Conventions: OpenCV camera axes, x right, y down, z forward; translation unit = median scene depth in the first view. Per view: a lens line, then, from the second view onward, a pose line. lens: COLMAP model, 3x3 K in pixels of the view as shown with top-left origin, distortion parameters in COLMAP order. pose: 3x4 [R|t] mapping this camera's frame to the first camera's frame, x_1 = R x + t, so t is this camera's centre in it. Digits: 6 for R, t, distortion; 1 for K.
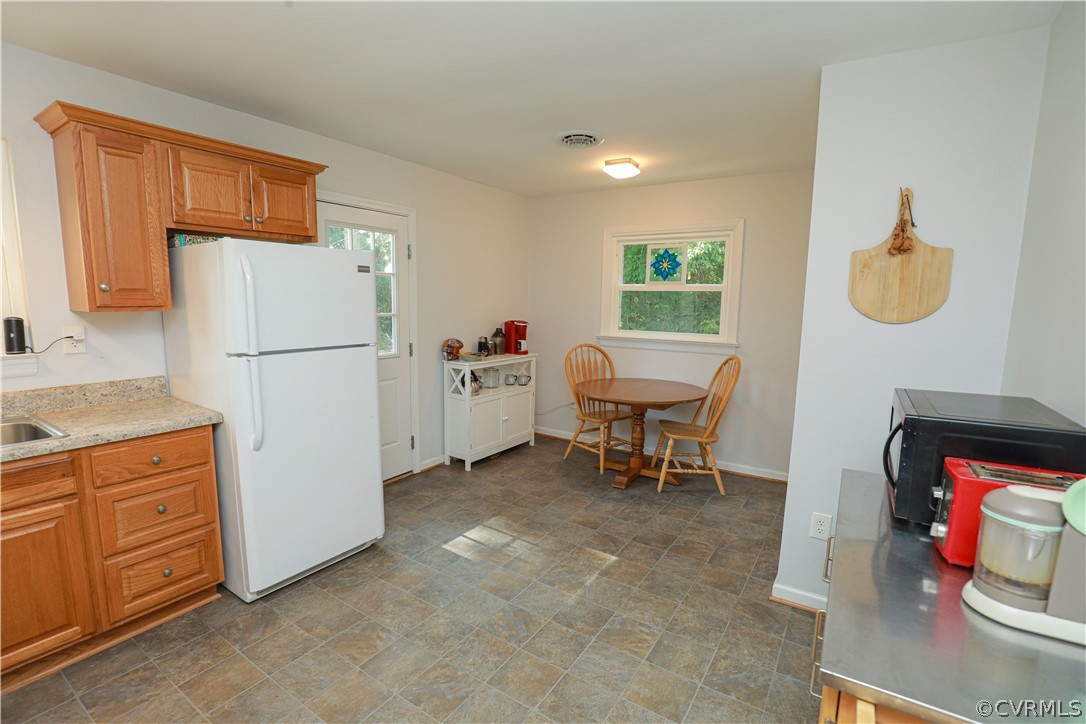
lens RADIAL K [[497.8, 0, 542.2], [0, 497.8, 365.4], [0, 0, 1]] dist [-0.033200, 0.006794]
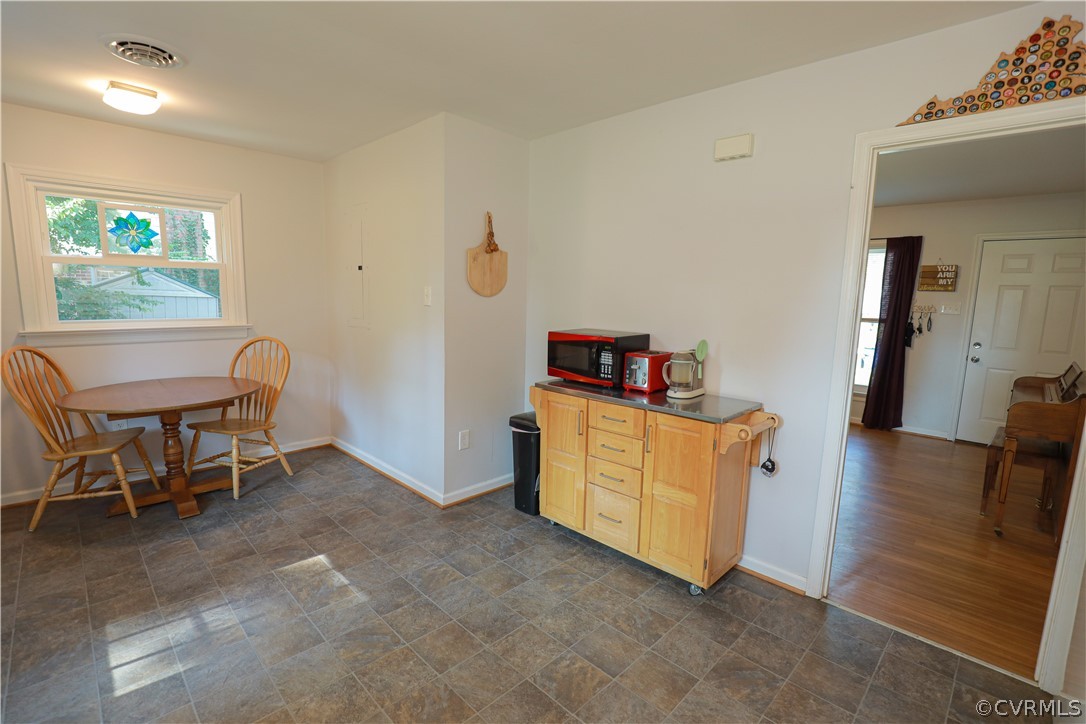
lens RADIAL K [[497.8, 0, 542.2], [0, 497.8, 365.4], [0, 0, 1]] dist [-0.033200, 0.006794]
pose [[0.204188, -0.152567, 0.966970, -0.599093], [0.111905, 0.984943, 0.131773, -0.041428], [-0.972514, 0.081302, 0.218187, 0.351343]]
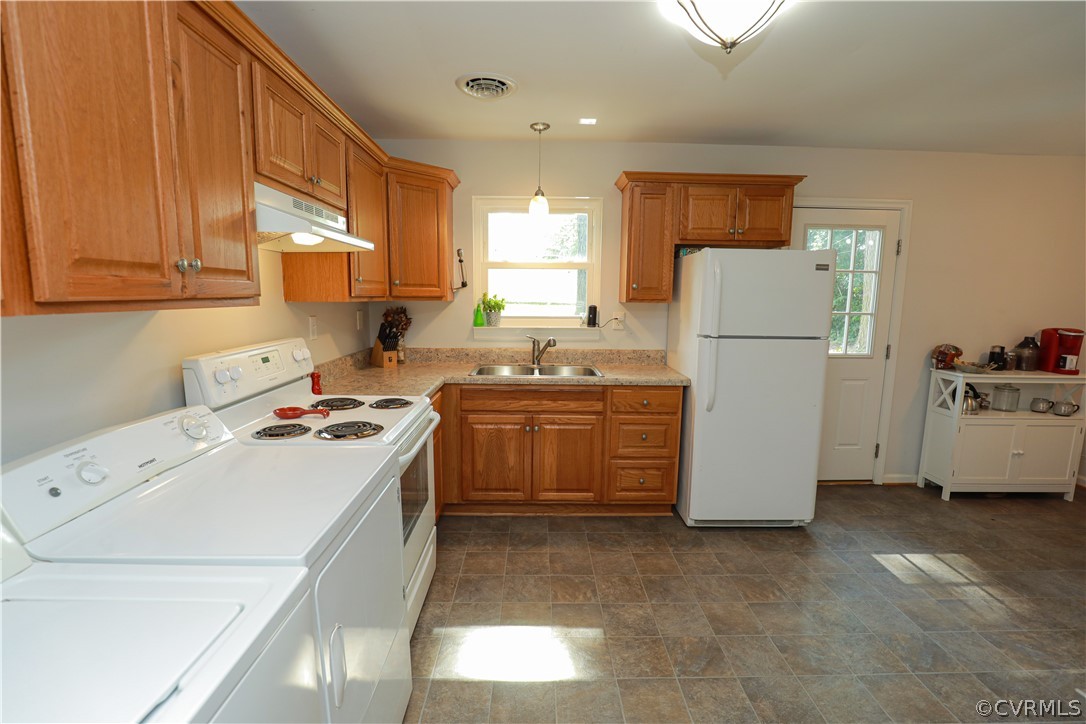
lens RADIAL K [[497.8, 0, 542.2], [0, 497.8, 365.4], [0, 0, 1]] dist [-0.033200, 0.006794]
pose [[0.560616, 0.105369, -0.821345, 0.178172], [-0.114765, 0.992186, 0.048951, 0.030714], [0.820084, 0.066819, 0.568328, -0.080677]]
